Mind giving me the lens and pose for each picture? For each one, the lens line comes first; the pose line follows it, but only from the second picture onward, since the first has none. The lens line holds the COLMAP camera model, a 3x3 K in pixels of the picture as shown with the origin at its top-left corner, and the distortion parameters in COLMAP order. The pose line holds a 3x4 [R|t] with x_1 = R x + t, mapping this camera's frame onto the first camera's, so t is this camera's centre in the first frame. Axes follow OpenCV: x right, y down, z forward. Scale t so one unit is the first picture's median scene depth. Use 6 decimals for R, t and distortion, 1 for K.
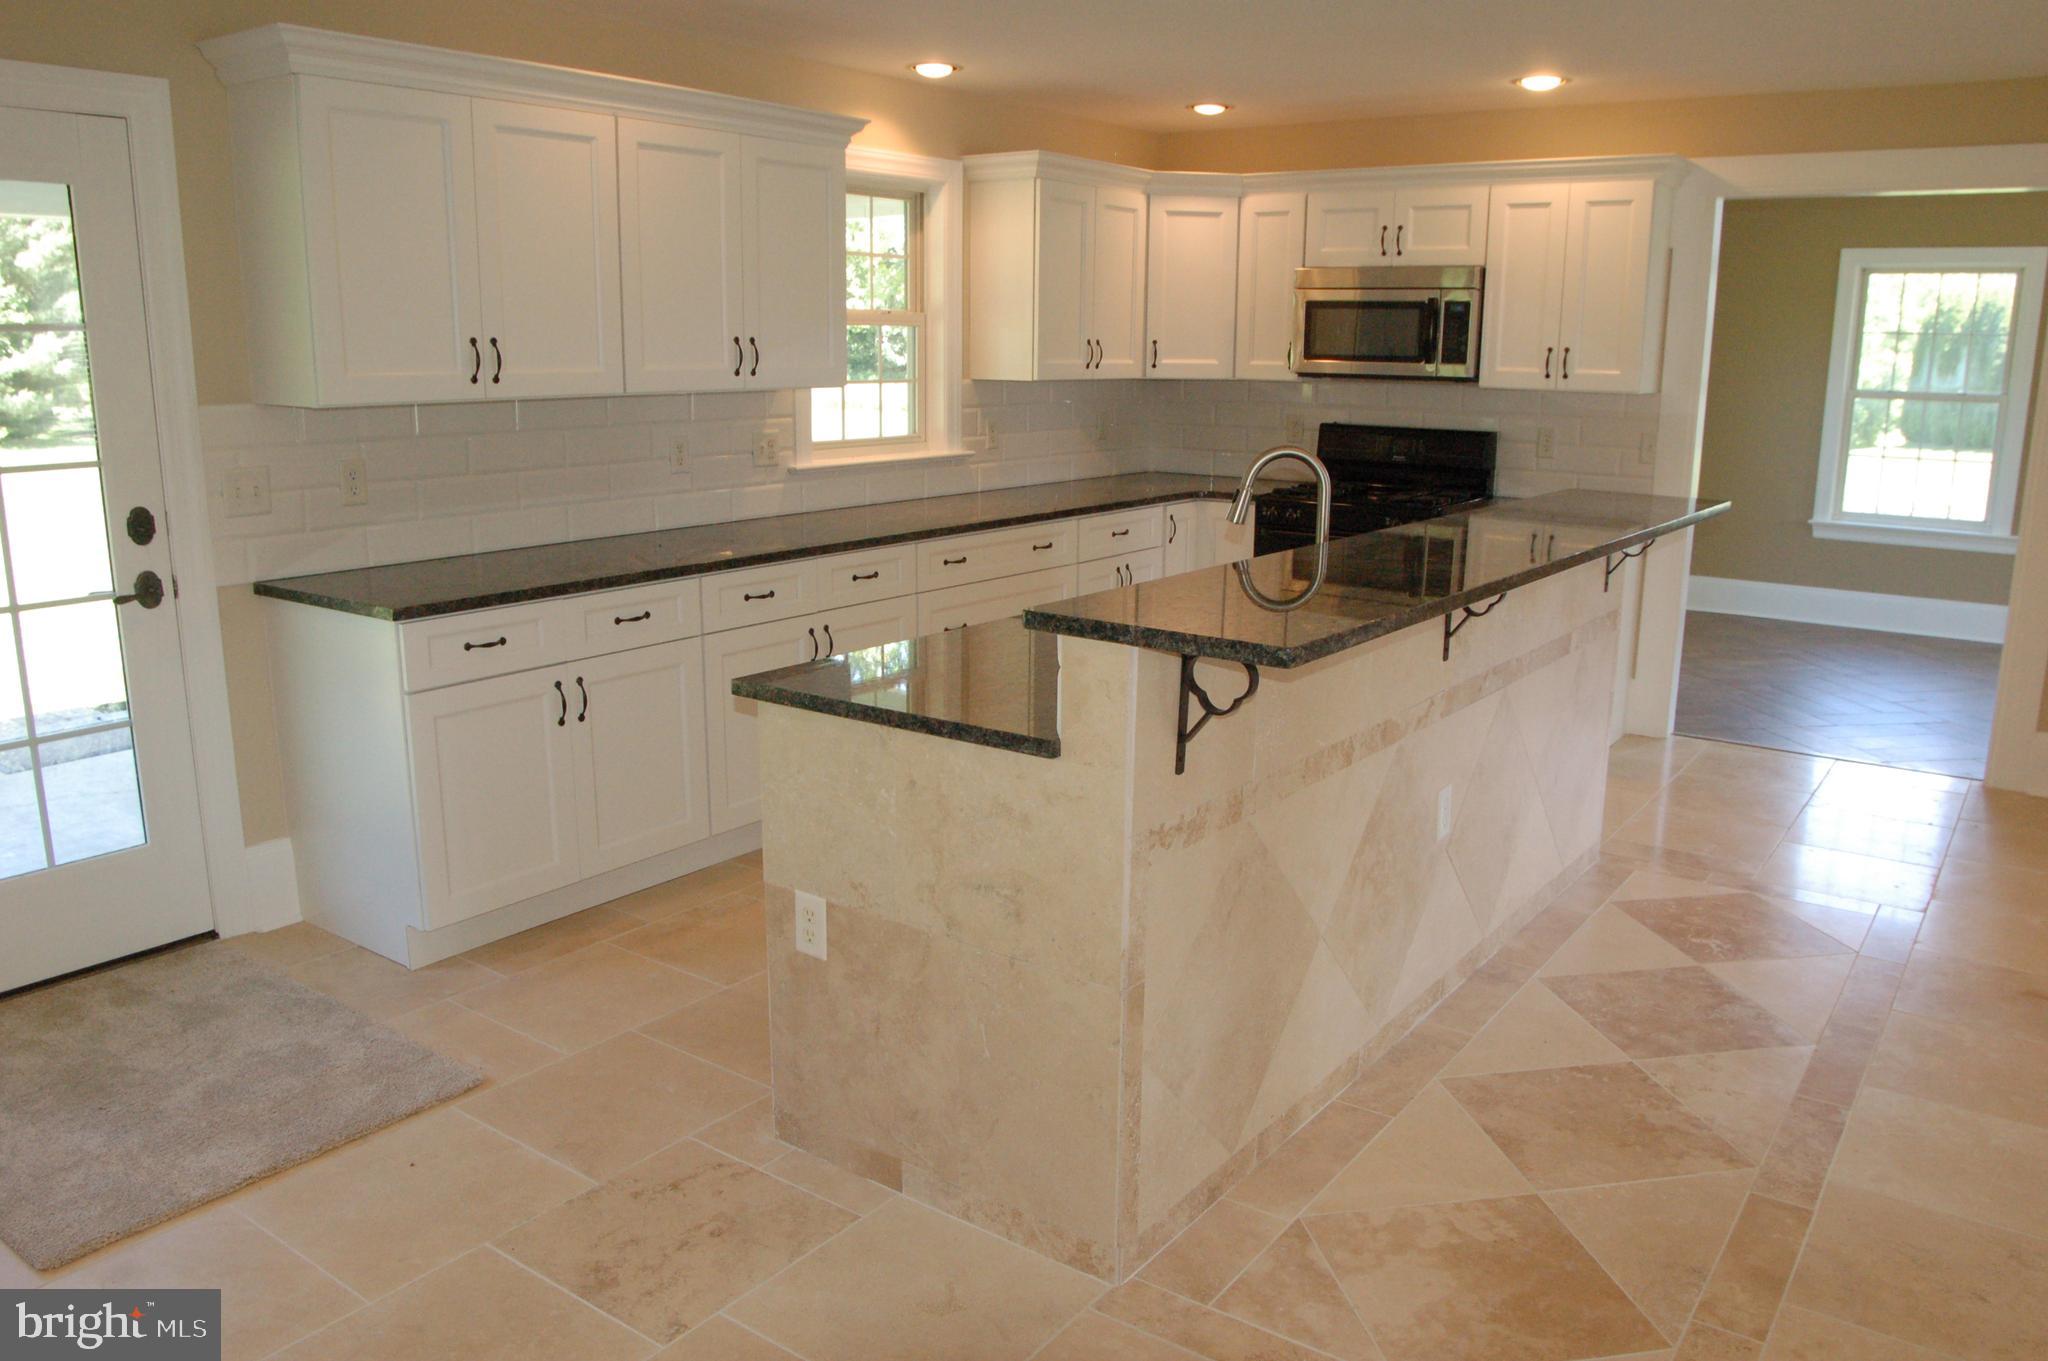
lens RADIAL K [[1434.1, 0, 1024.0], [0, 1434.1, 680.5], [0, 0, 1]] dist [-0.060396, -0.001446]
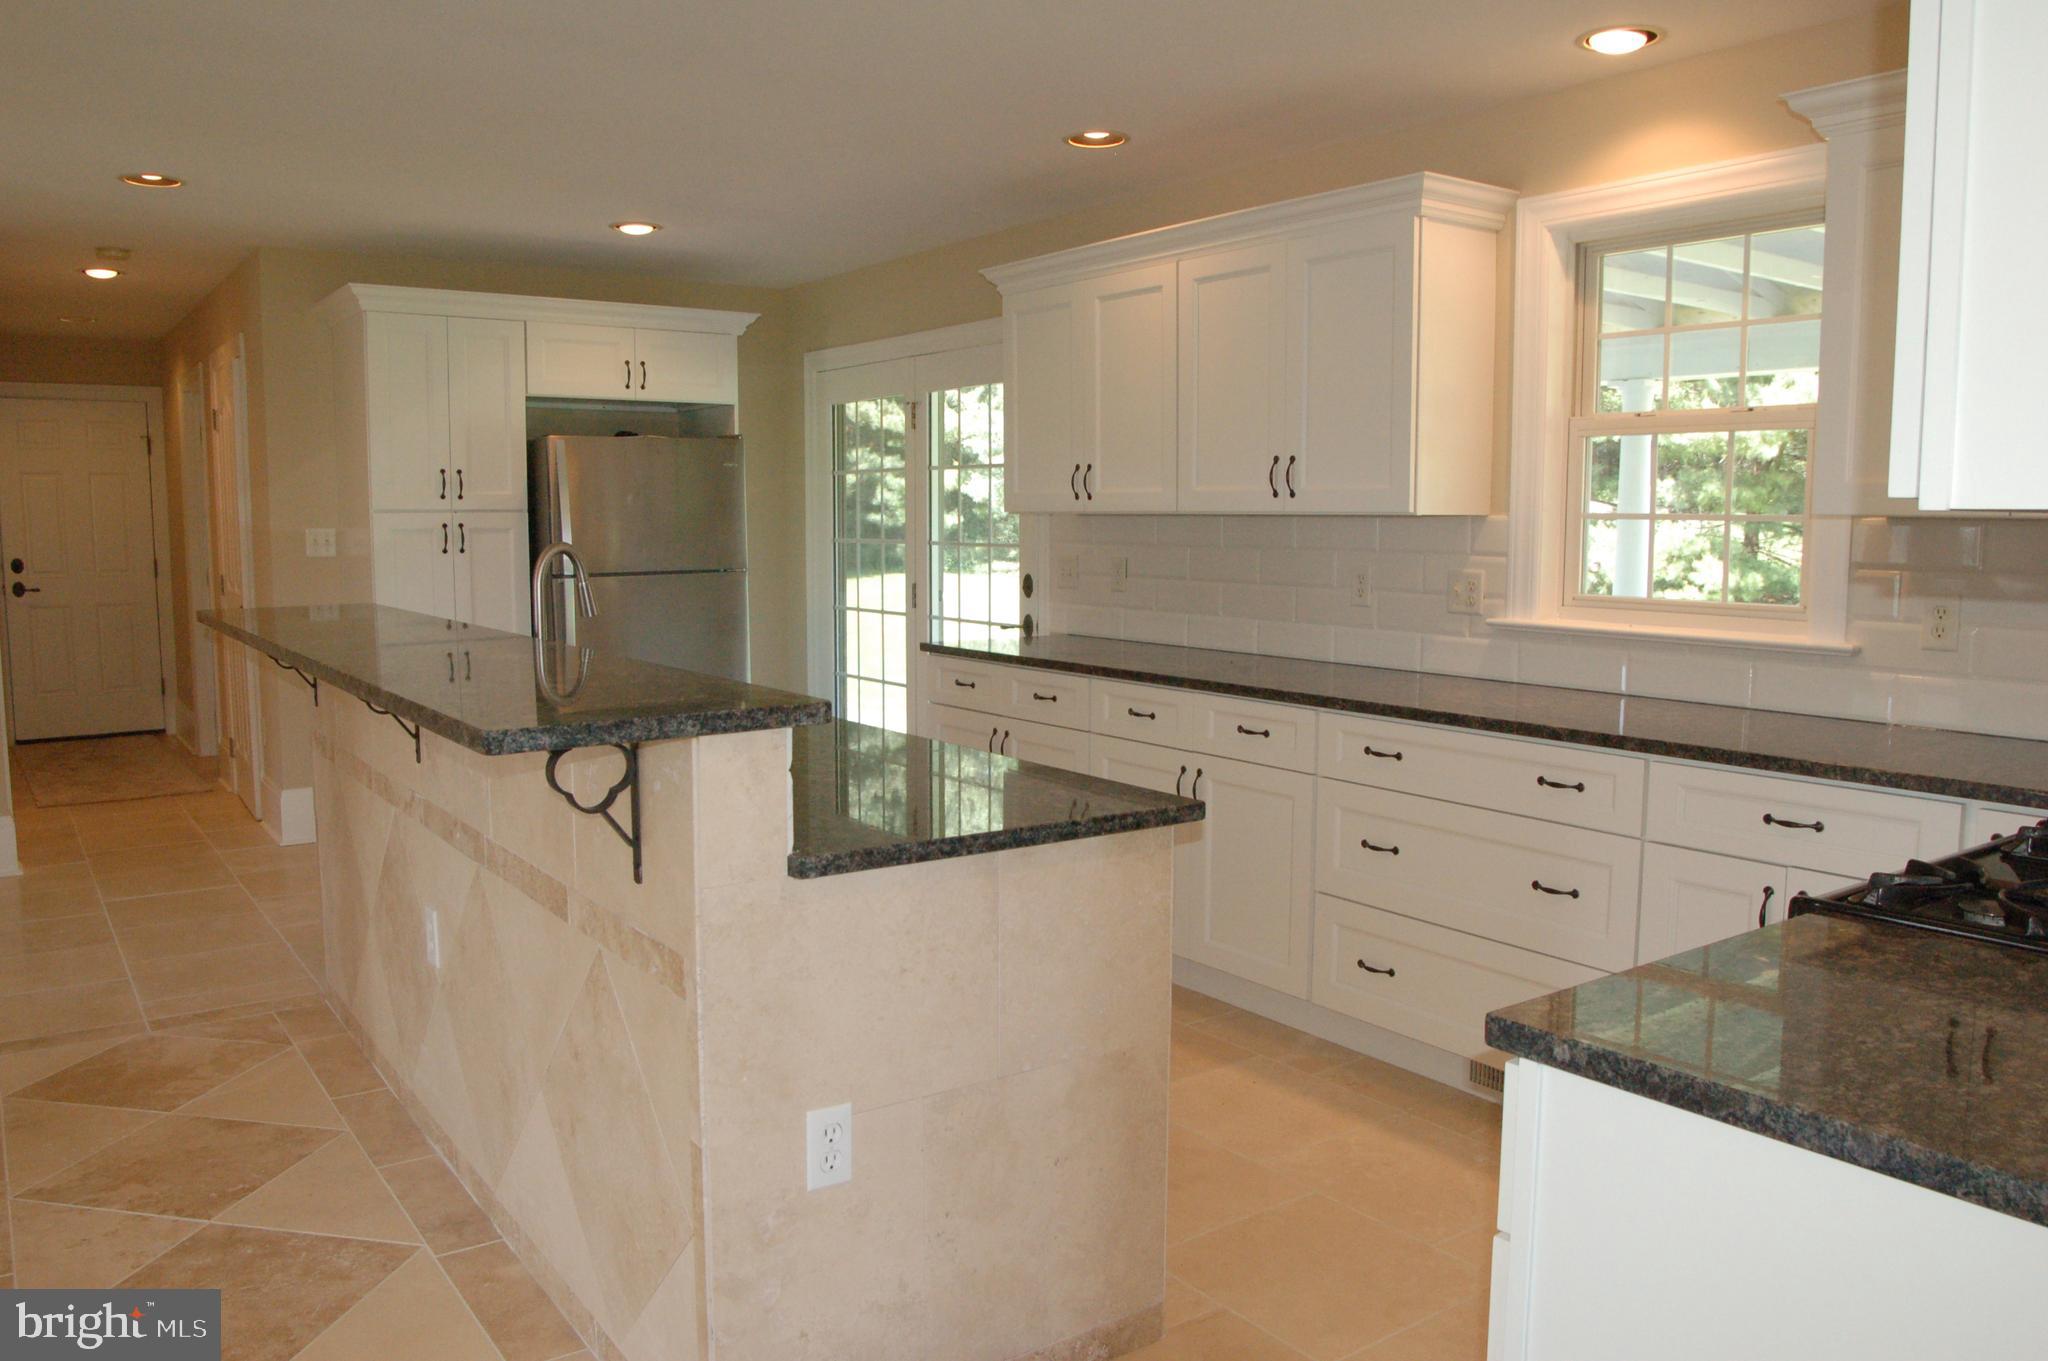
lens RADIAL K [[1483.2, 0, 1024.0], [0, 1483.2, 680.5], [0, 0, 1]] dist [-0.082546, 0.039050]
pose [[-0.276175, 0.096634, -0.956237, 0.913083], [-0.228606, 0.959773, 0.163016, -0.257404], [0.933524, 0.263622, -0.242975, 1.313345]]
